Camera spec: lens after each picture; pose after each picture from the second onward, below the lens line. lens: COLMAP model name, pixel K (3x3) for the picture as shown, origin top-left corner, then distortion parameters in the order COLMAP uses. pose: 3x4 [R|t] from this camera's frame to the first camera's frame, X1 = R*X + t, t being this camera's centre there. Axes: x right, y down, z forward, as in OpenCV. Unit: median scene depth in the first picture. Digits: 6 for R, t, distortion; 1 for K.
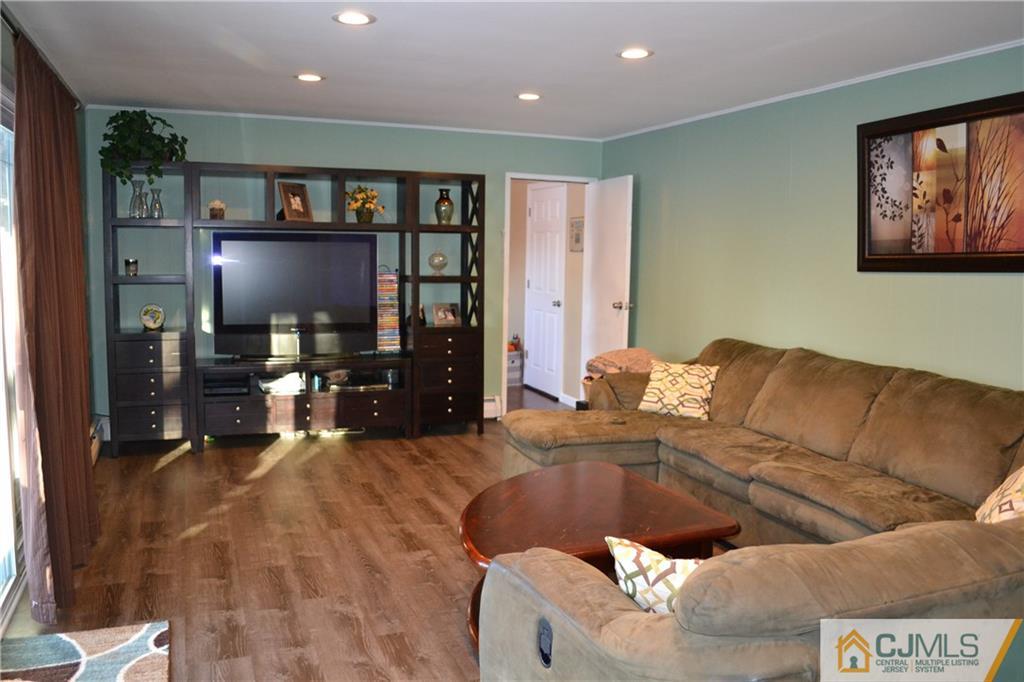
lens RADIAL K [[829.5, 0, 509.0], [0, 829.5, 342.4], [0, 0, 1]] dist [-0.060289, -0.002229]
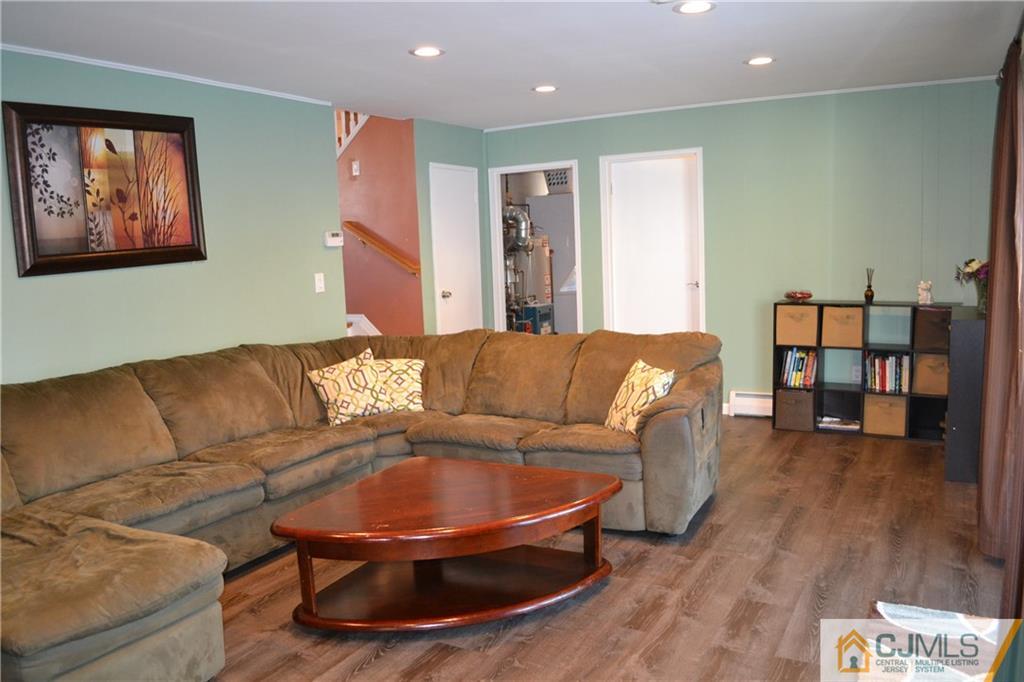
lens RADIAL K [[829.5, 0, 509.5], [0, 829.5, 341.0], [0, 0, 1]] dist [-0.060289, -0.002229]
pose [[-0.643834, -0.085588, 0.760363, -0.602385], [0.111524, 0.972616, 0.203912, -0.153977], [-0.756994, 0.216085, -0.616658, 1.293808]]
